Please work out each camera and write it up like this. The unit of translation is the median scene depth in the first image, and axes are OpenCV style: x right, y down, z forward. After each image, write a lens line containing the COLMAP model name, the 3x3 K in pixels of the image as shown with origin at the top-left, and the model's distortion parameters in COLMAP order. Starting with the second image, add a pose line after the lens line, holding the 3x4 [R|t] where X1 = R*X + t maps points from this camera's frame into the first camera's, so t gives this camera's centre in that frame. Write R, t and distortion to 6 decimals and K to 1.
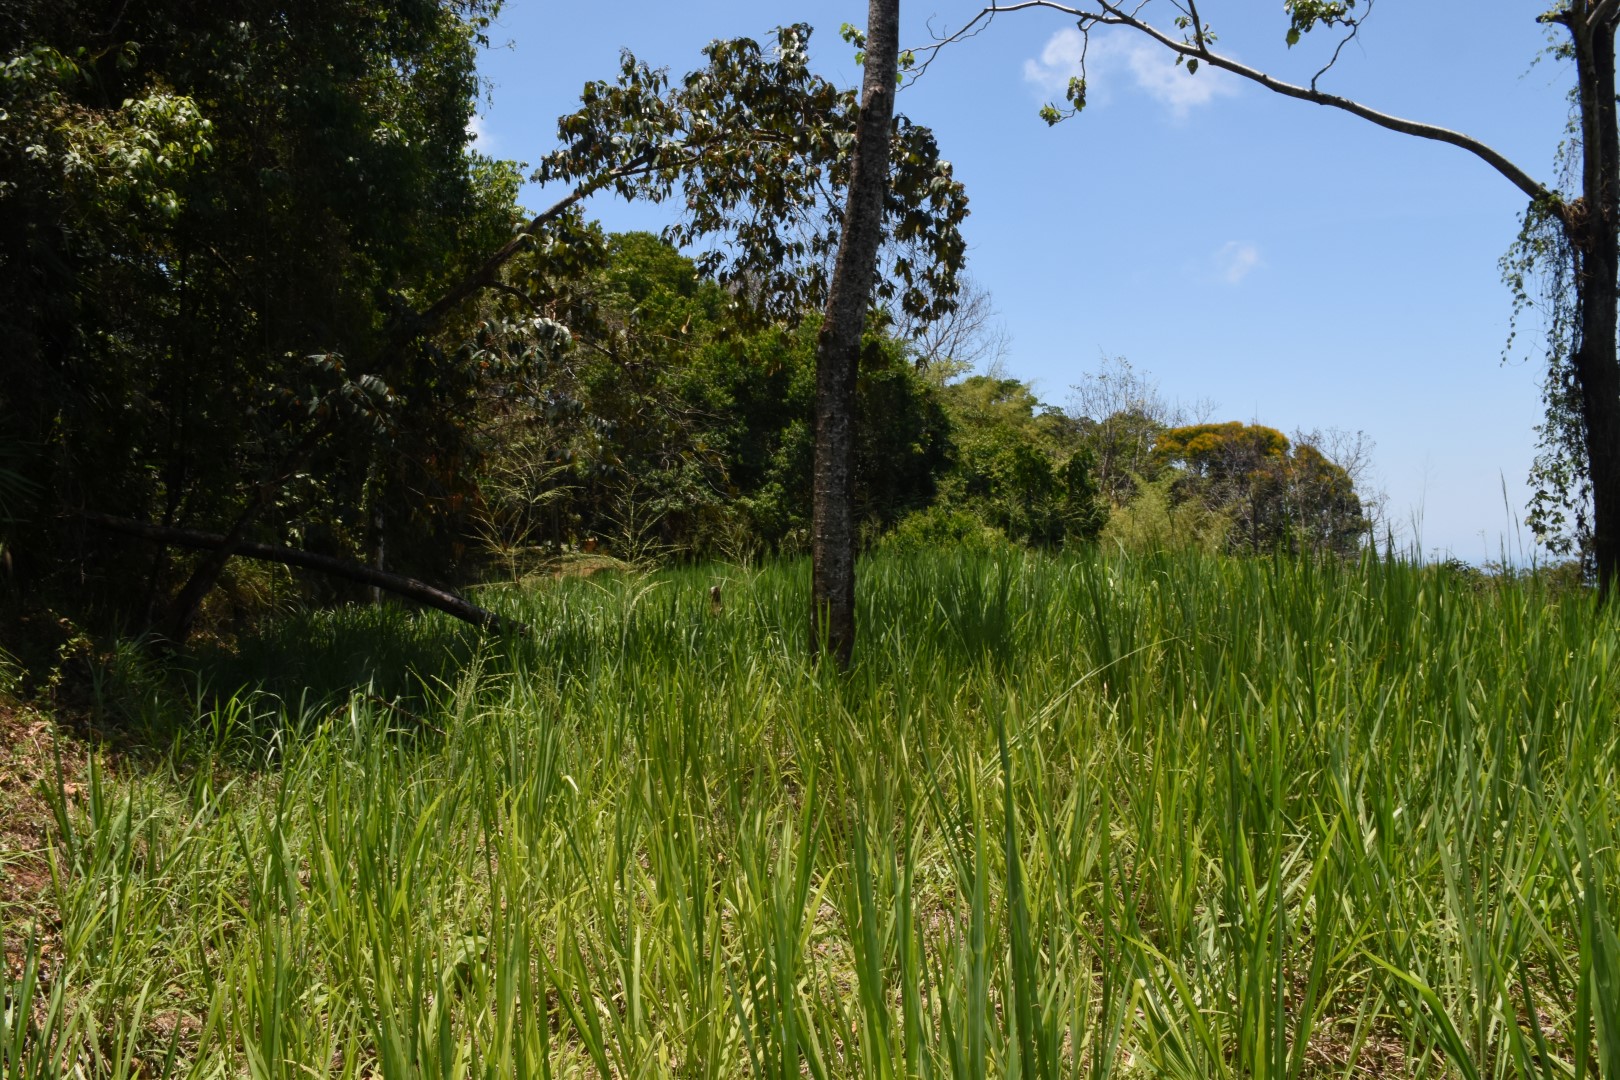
lens RADIAL K [[1302.6, 0, 804.2], [0, 1302.6, 556.3], [0, 0, 1]] dist [-0.145197, 0.119690]
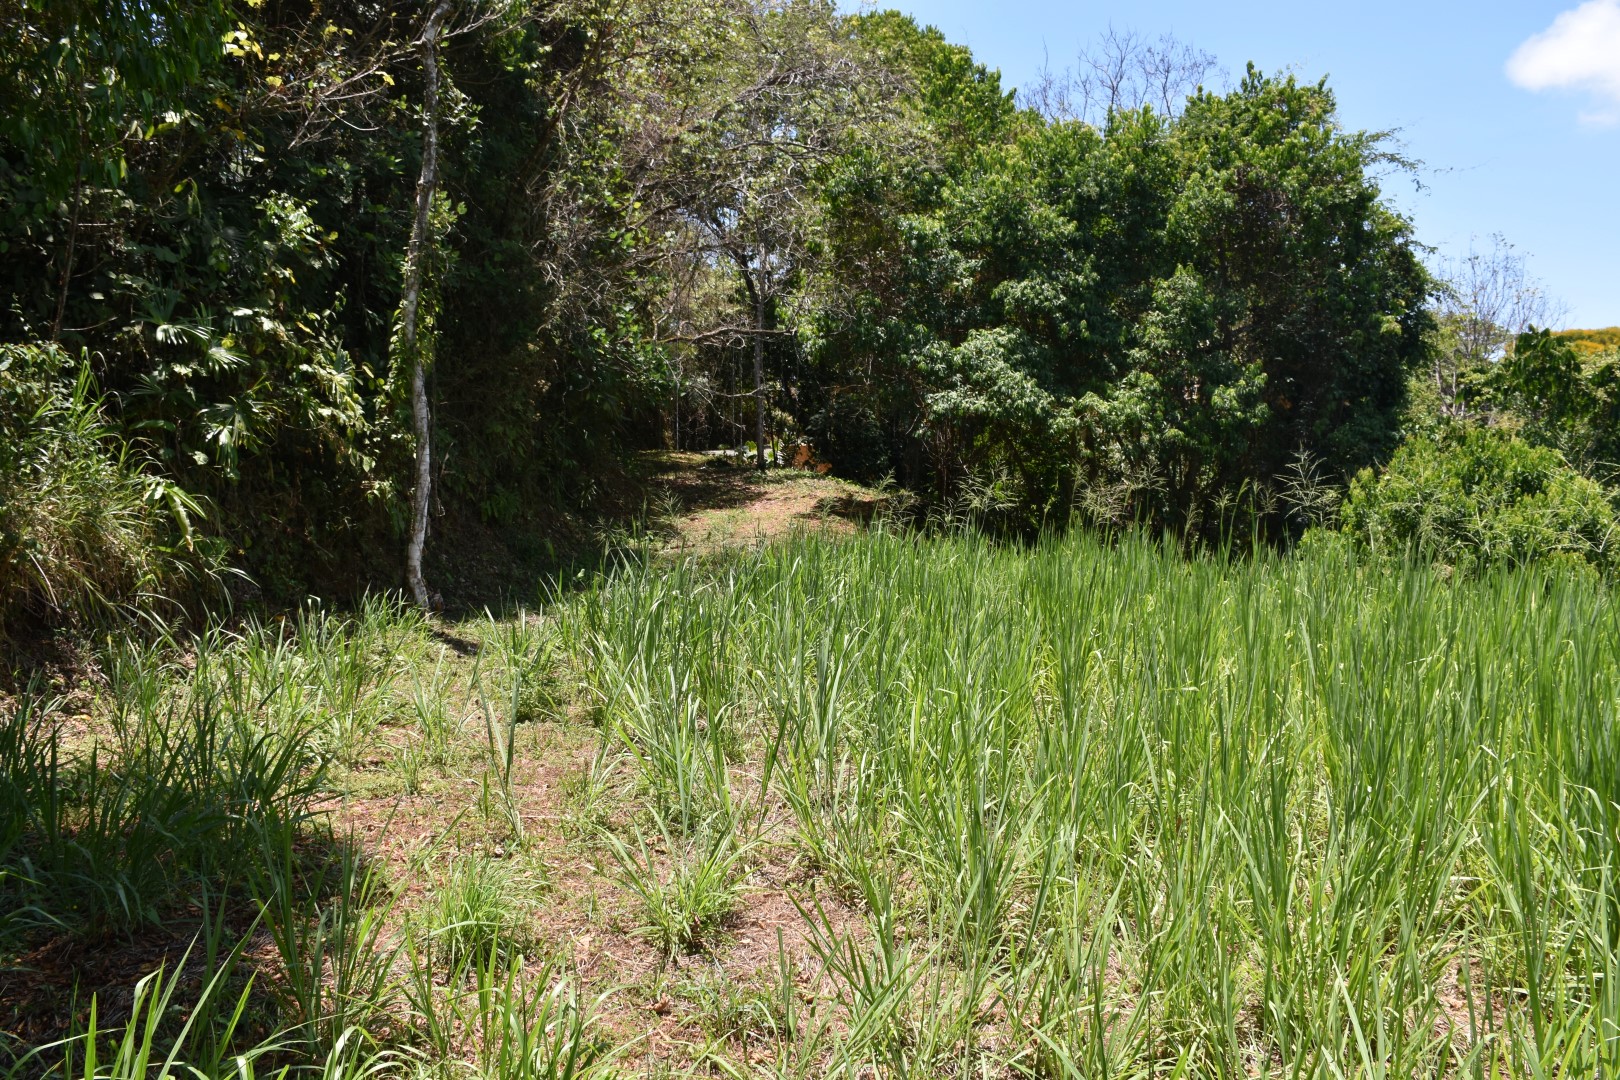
lens RADIAL K [[1302.6, 0, 804.2], [0, 1302.6, 556.3], [0, 0, 1]] dist [-0.145197, 0.119690]
pose [[0.988859, 0.053774, -0.138806, -0.087178], [-0.042914, 0.995864, 0.080081, -0.014236], [0.142538, -0.073232, 0.987076, 0.405342]]
